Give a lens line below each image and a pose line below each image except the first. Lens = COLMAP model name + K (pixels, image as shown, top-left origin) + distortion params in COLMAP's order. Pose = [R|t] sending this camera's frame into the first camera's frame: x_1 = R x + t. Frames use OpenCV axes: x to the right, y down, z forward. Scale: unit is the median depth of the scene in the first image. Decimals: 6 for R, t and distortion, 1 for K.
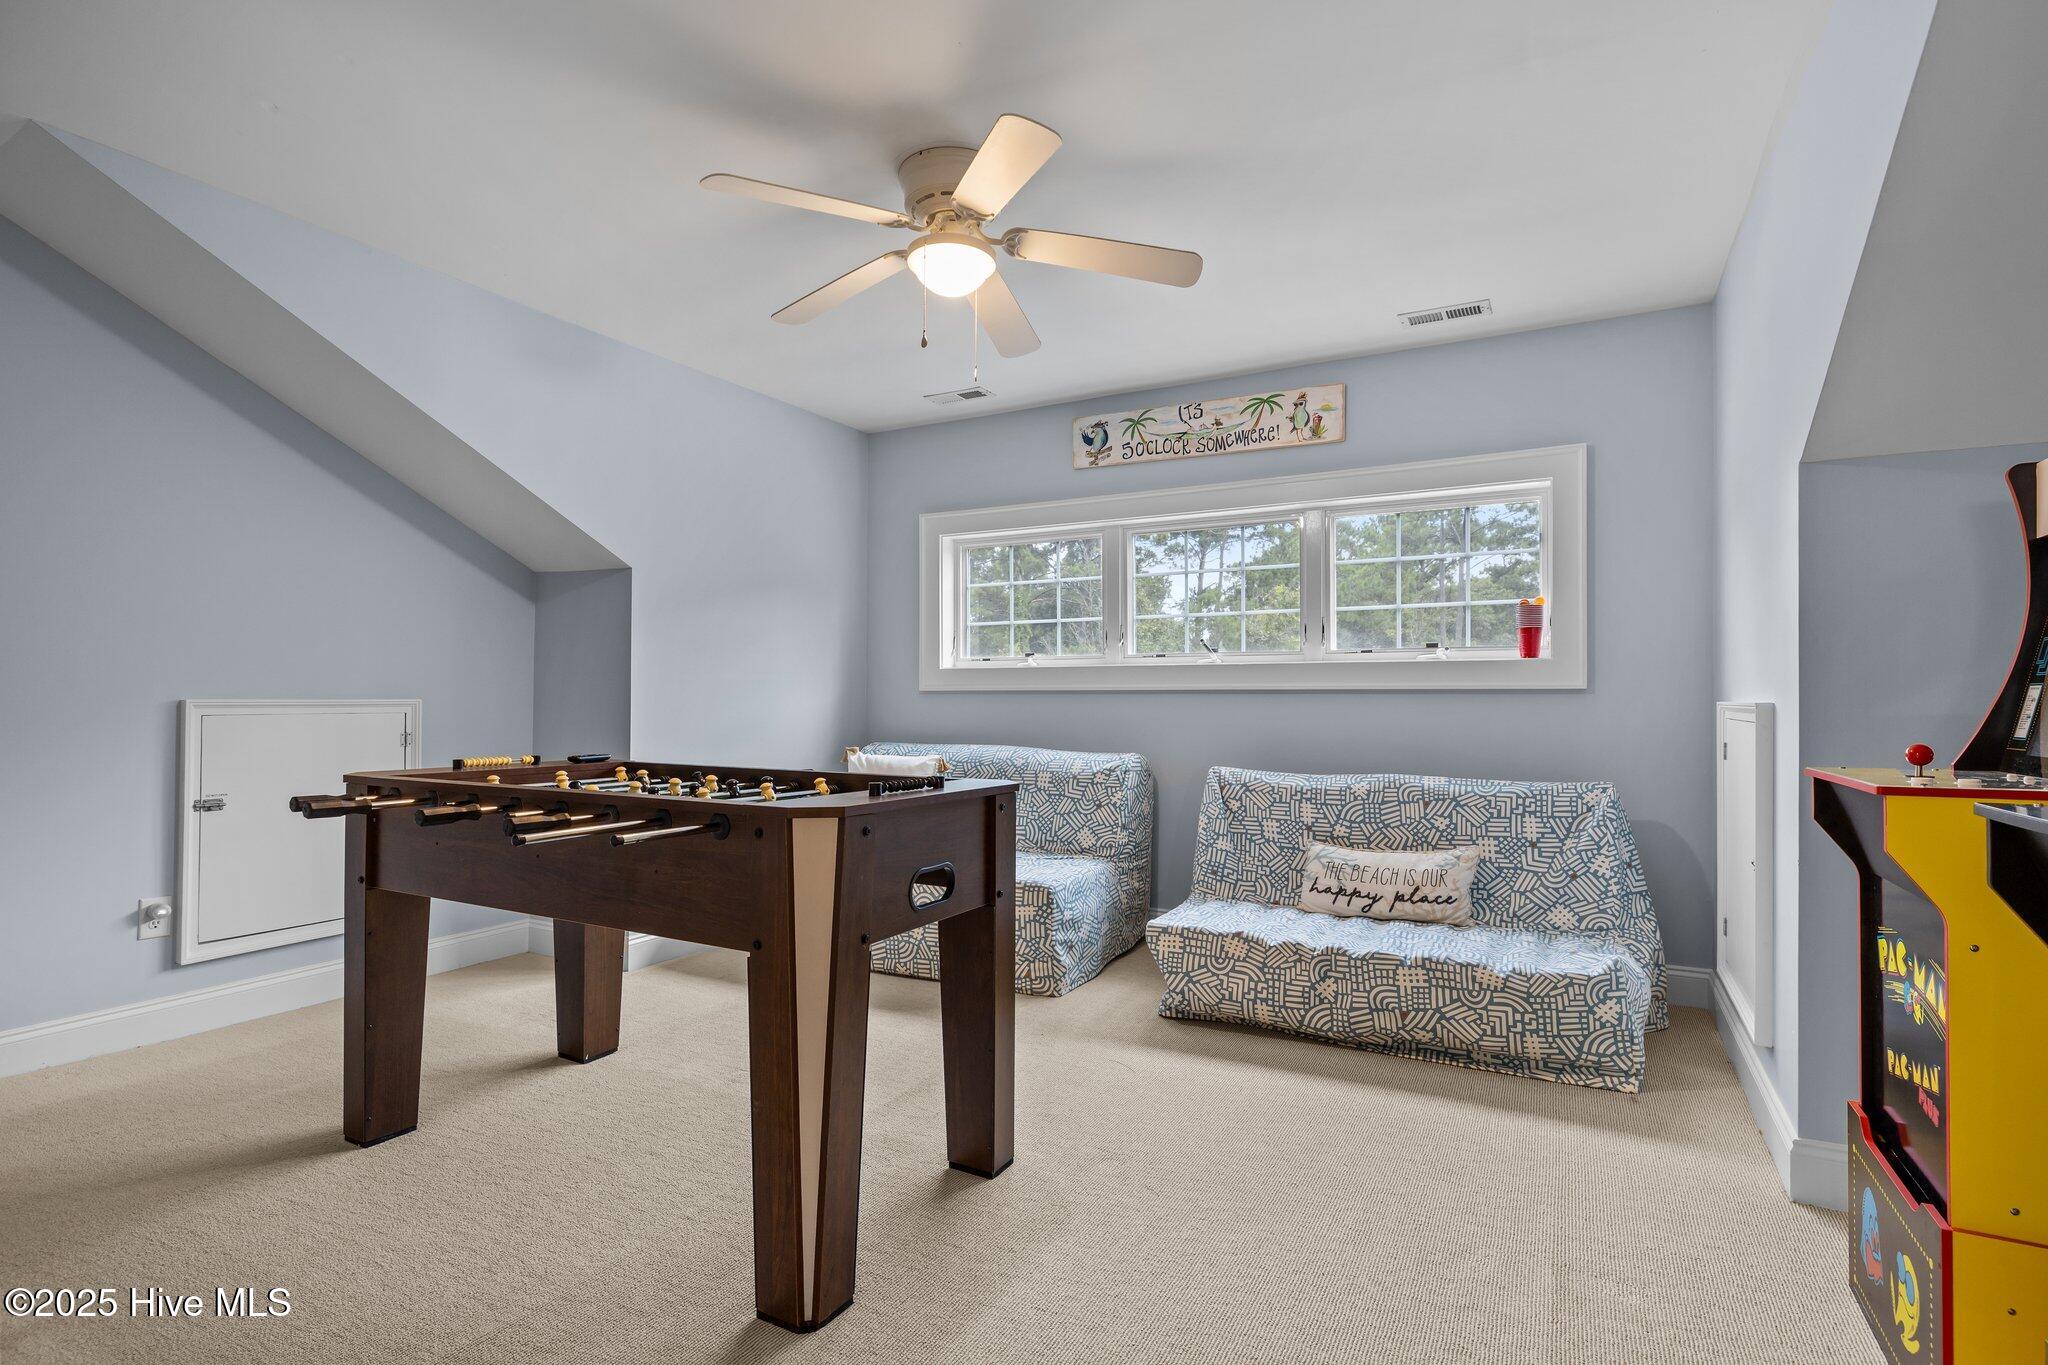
lens RADIAL K [[967.3, 0, 1009.4], [0, 967.3, 695.9], [0, 0, 1]] dist [-0.001366, -0.000162]
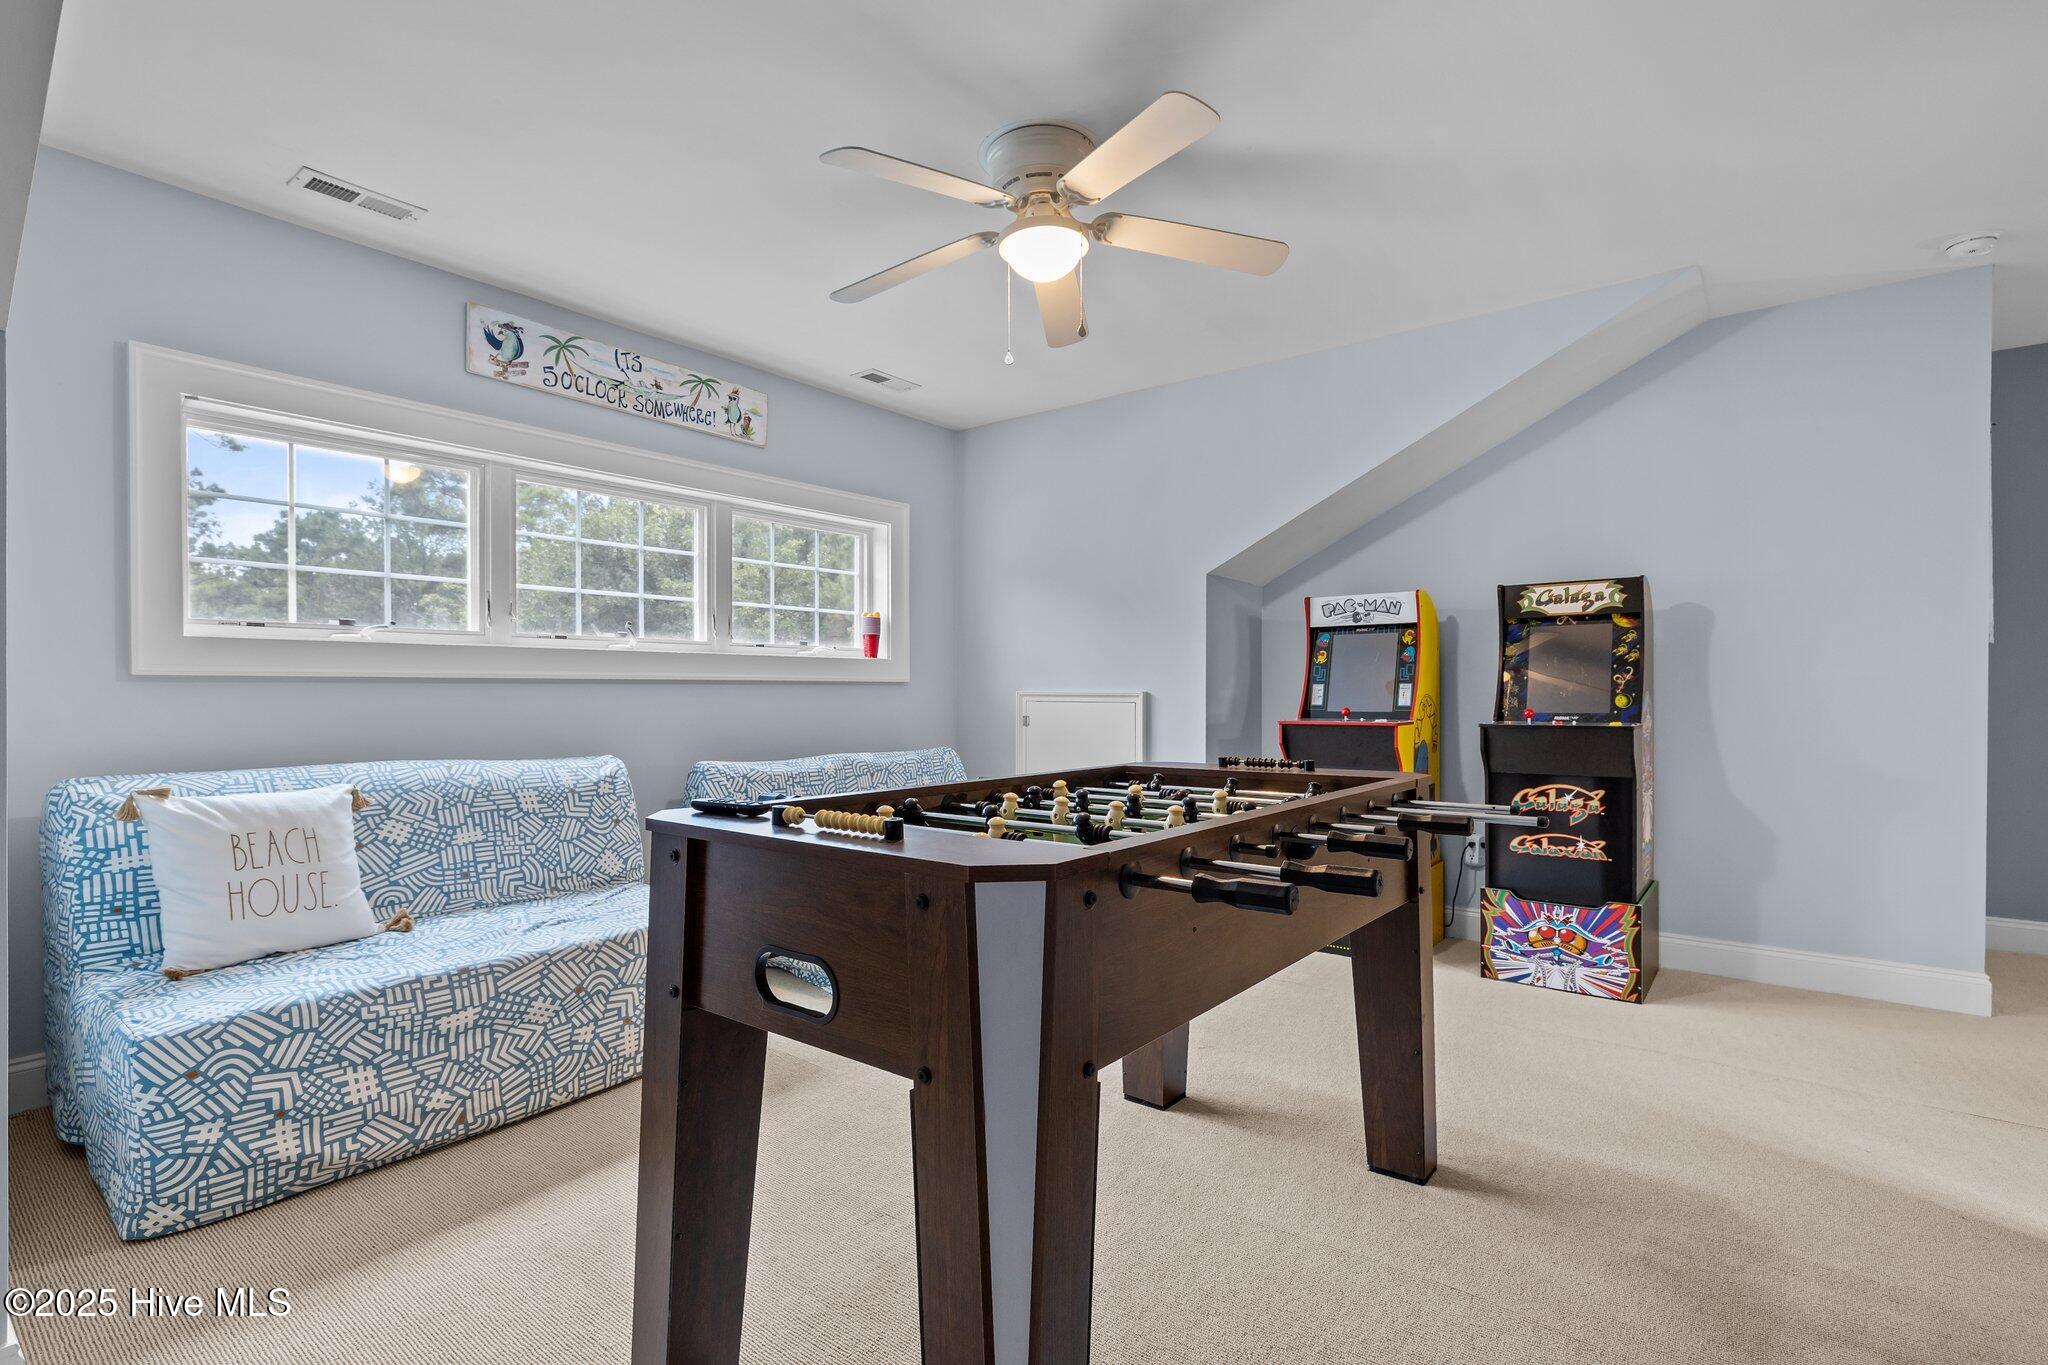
lens RADIAL K [[878.0, 0, 1024.0], [0, 878.0, 689.8], [0, 0, 1]] dist [-0.002289, -0.000251]
pose [[0.233116, -0.004212, 0.972440, -0.516961], [-0.010548, 0.999921, 0.006859, -0.004982], [-0.972392, -0.011856, 0.233053, 0.474430]]
